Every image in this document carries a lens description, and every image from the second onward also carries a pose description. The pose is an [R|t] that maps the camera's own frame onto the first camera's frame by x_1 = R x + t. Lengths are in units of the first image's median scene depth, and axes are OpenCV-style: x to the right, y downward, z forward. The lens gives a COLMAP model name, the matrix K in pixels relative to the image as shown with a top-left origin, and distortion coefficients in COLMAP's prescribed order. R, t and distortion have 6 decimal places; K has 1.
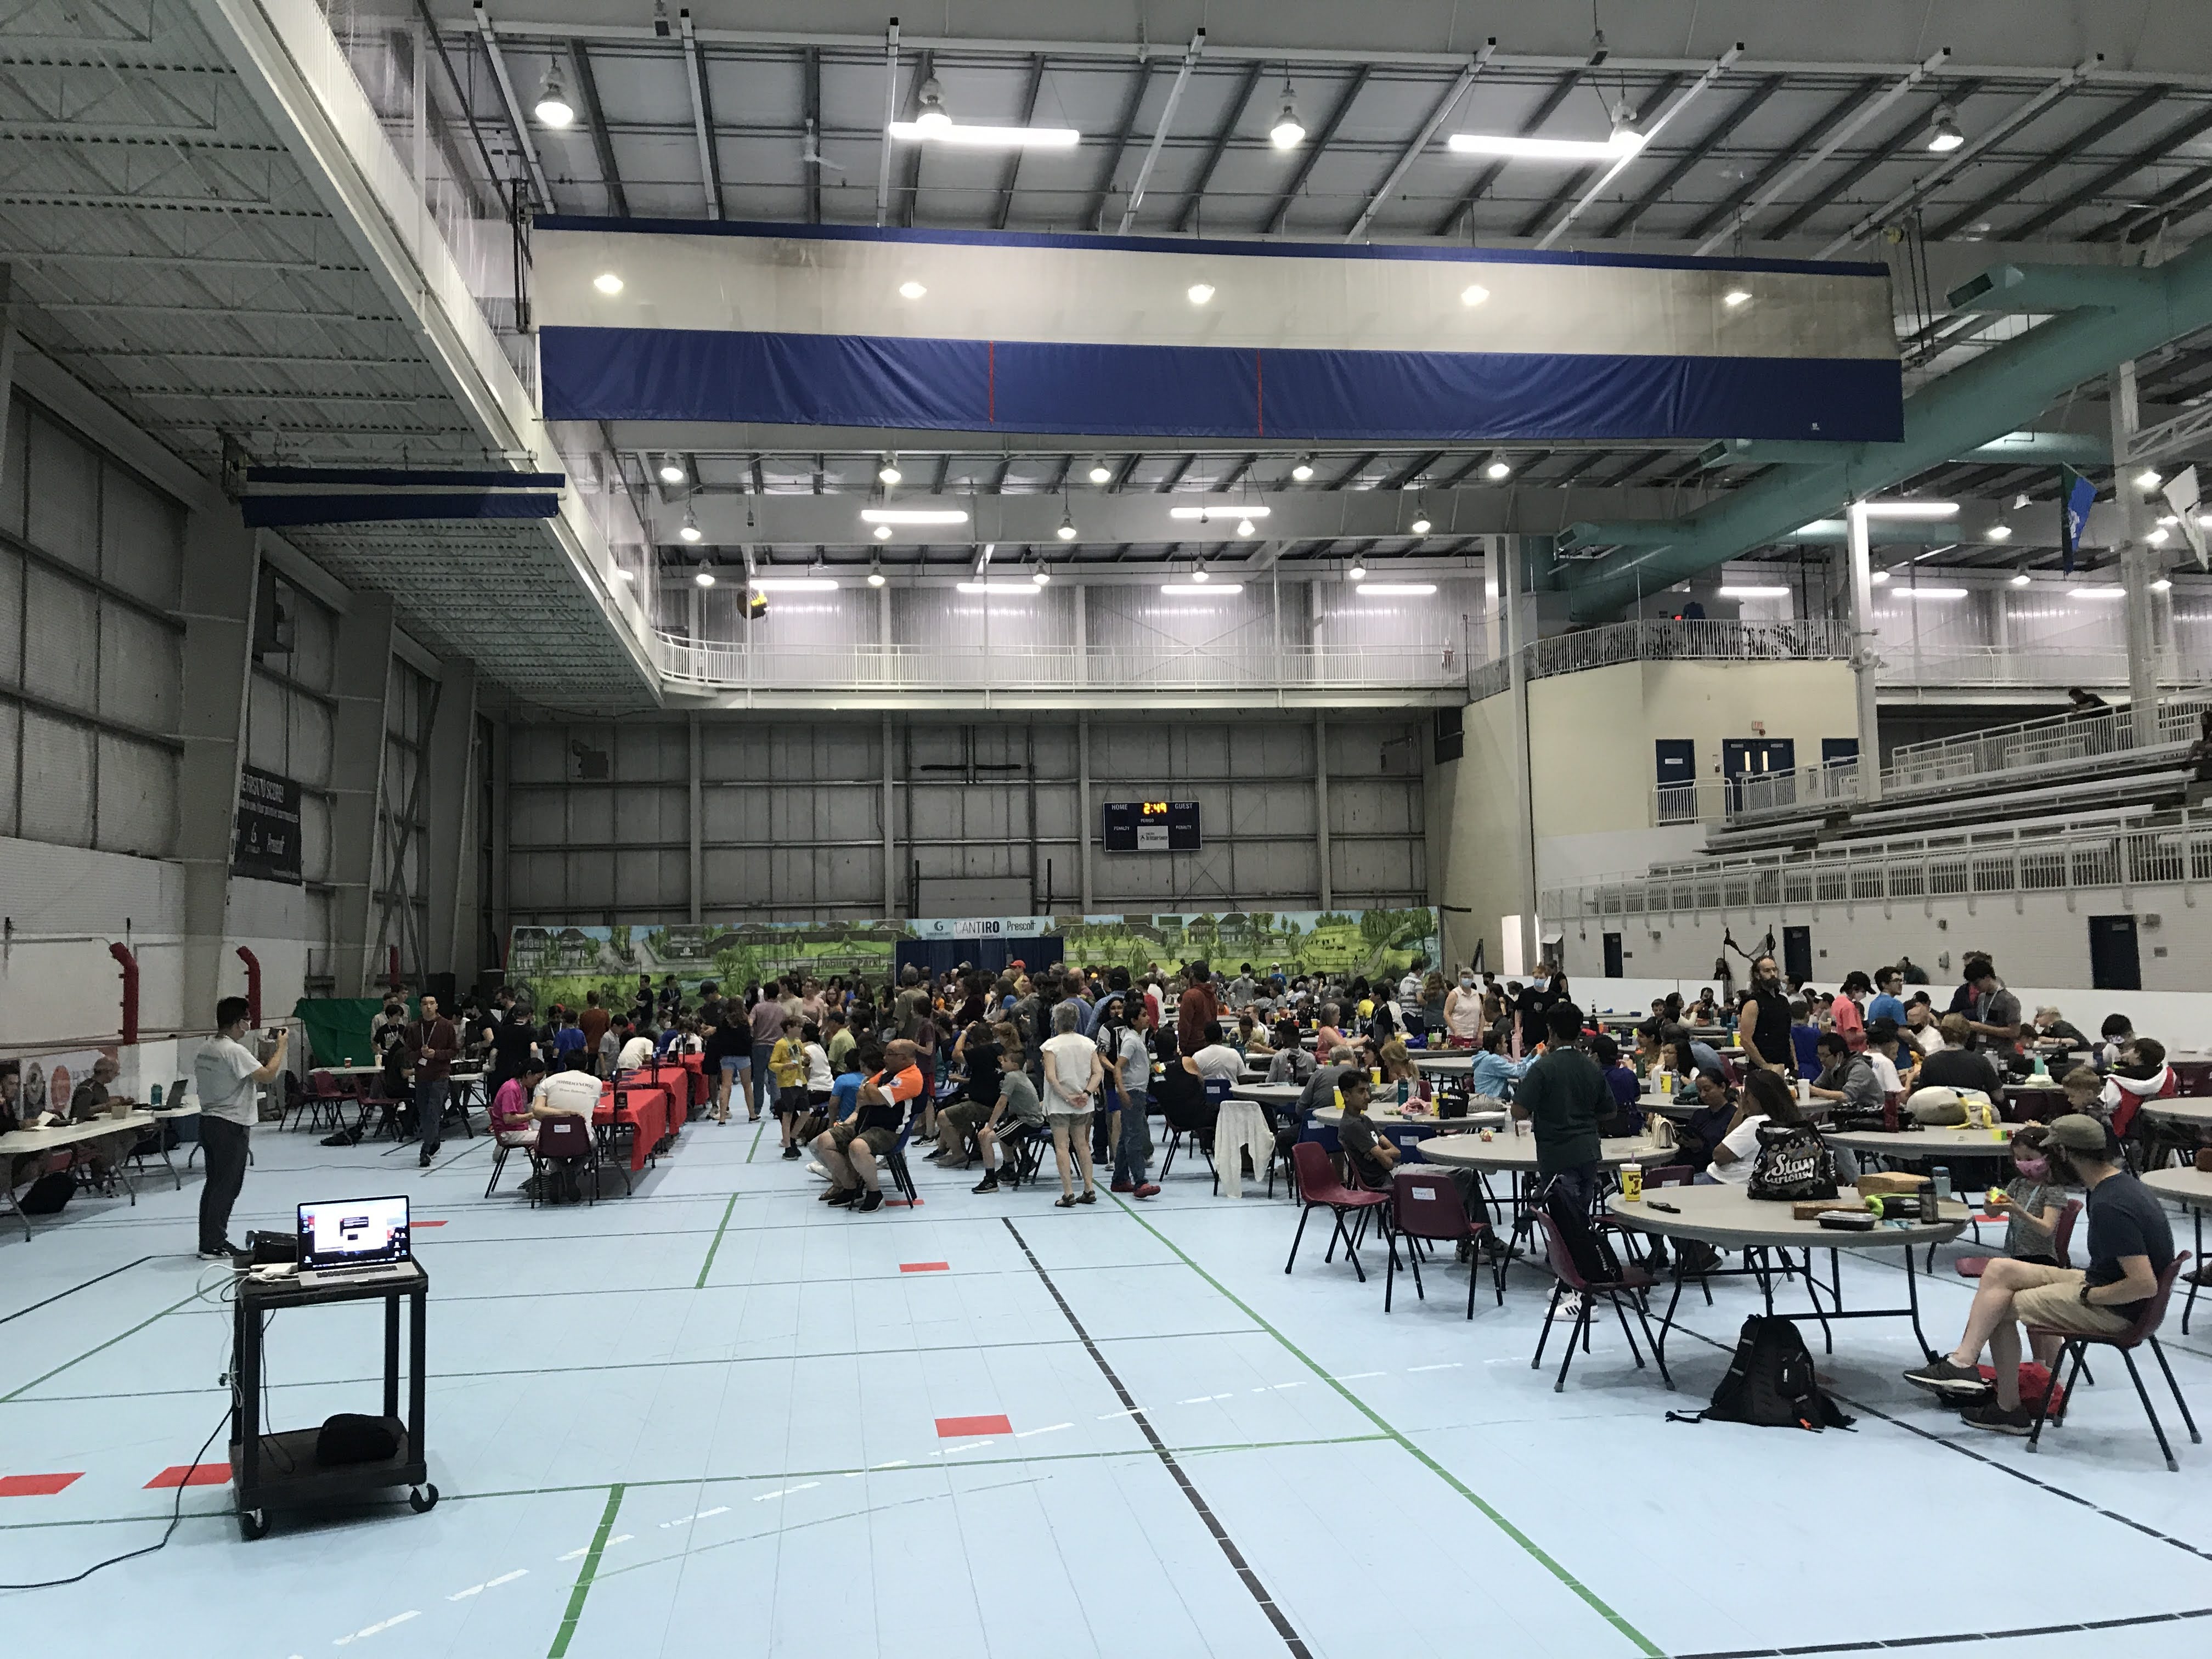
lens RADIAL K [[1825.8, 0, 1108.0], [0, 1825.8, 834.3], [0, 0, 1]] dist [0.019770, 0.014795]
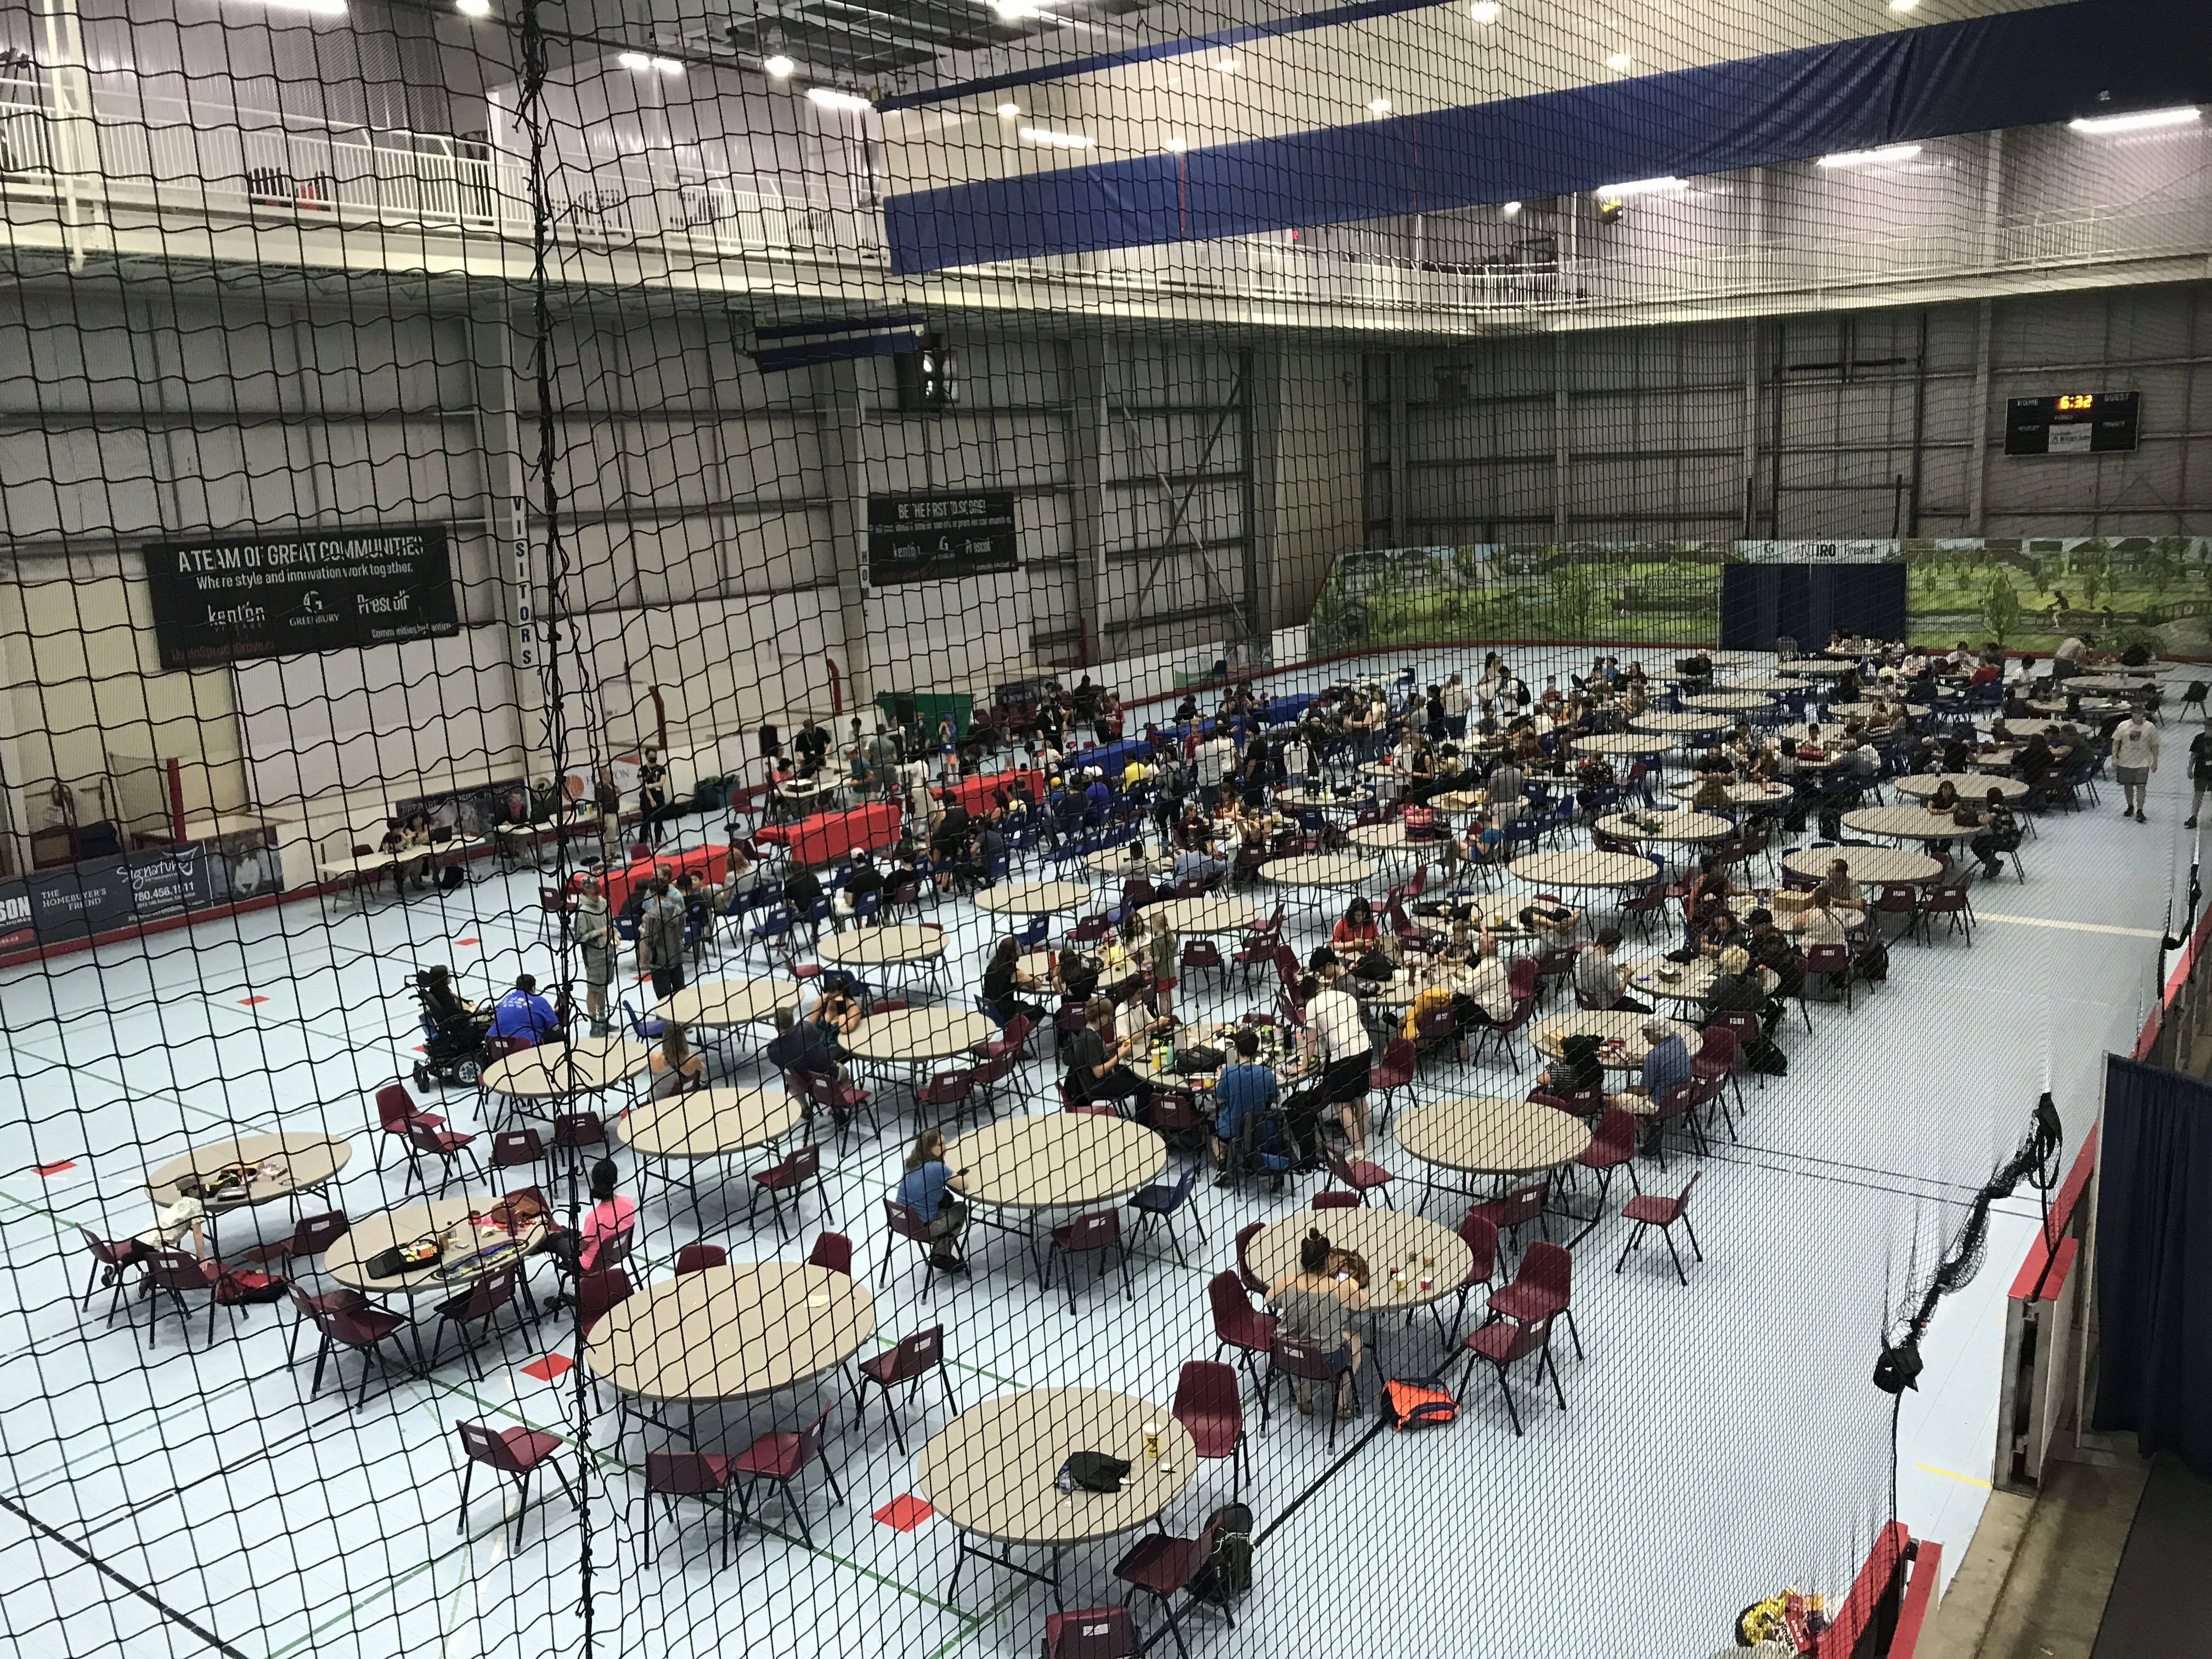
lens RADIAL K [[1825.8, 0, 1107.8], [0, 1825.8, 823.2], [0, 0, 1]] dist [0.019770, 0.014795]
pose [[0.706761, 0.136466, -0.694166, 0.335039], [0.072268, 0.962159, 0.262730, -0.085025], [0.703752, -0.235854, 0.670154, 0.078197]]
